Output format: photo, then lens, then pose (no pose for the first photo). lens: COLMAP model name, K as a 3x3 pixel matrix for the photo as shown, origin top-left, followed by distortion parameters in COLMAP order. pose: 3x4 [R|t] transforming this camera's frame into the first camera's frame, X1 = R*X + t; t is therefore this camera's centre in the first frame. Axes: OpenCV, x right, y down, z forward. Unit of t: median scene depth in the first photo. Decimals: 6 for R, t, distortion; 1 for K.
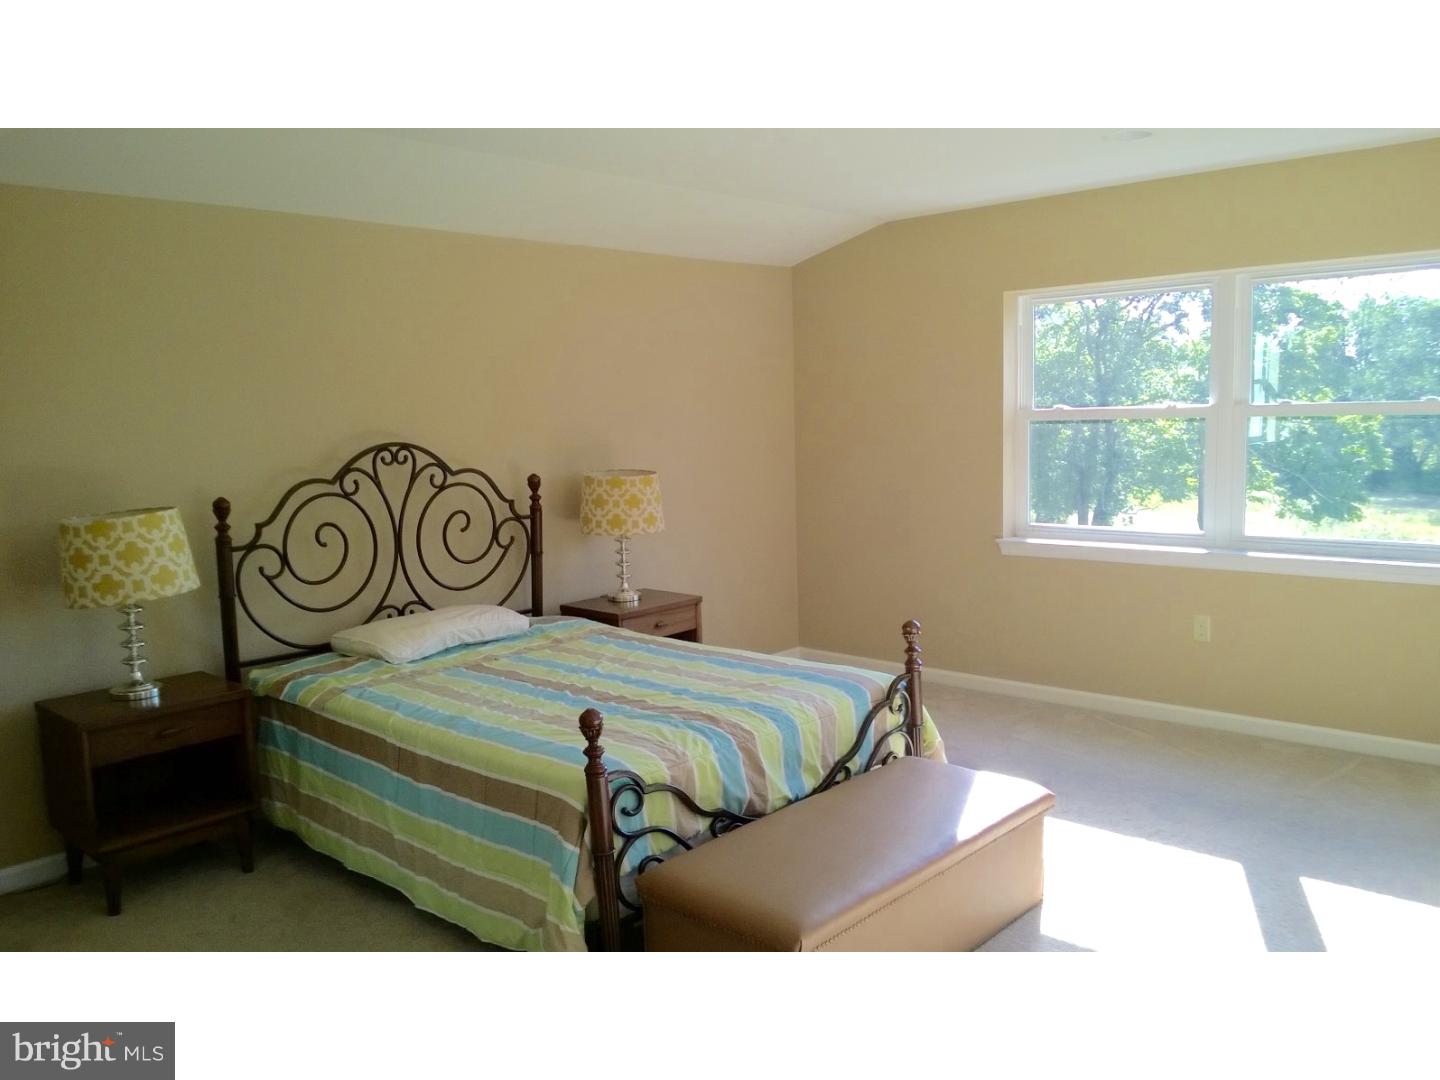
lens RADIAL K [[1106.0, 0, 720.0], [0, 1106.0, 540.0], [0, 0, 1]] dist [0.004191, 0.000684]
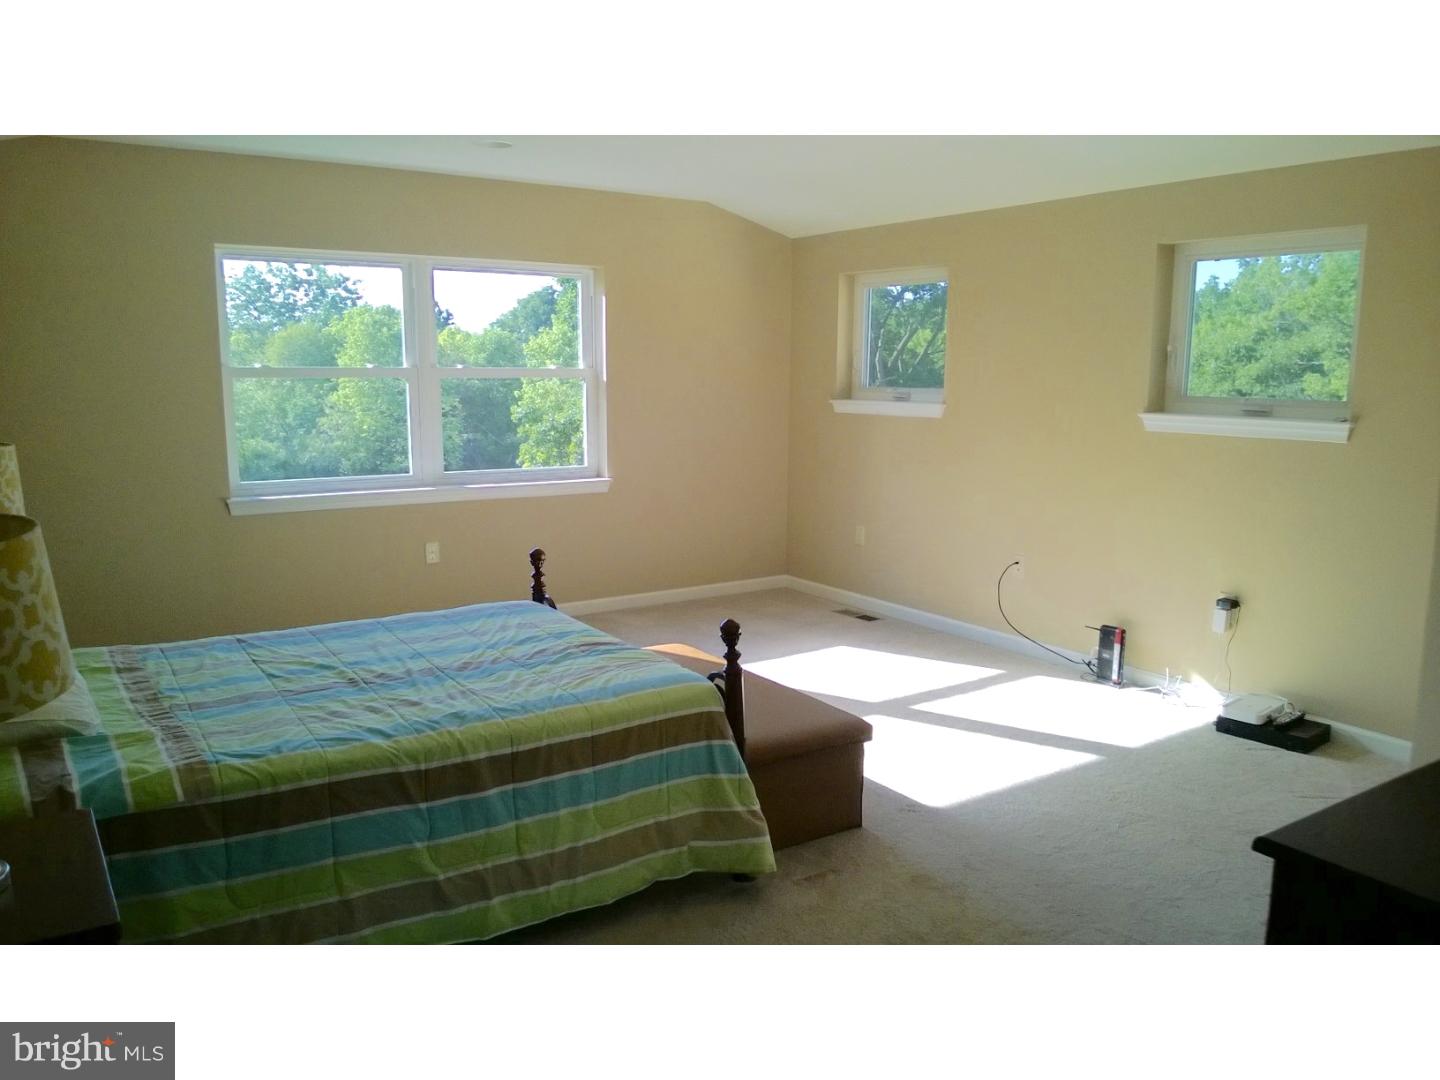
lens RADIAL K [[1106.0, 0, 720.0], [0, 1106.0, 540.0], [0, 0, 1]] dist [0.004191, 0.000684]
pose [[0.255960, -0.122970, 0.958834, -0.960224], [0.103083, 0.989693, 0.099410, -0.034064], [-0.961176, 0.073394, 0.265997, 0.558482]]
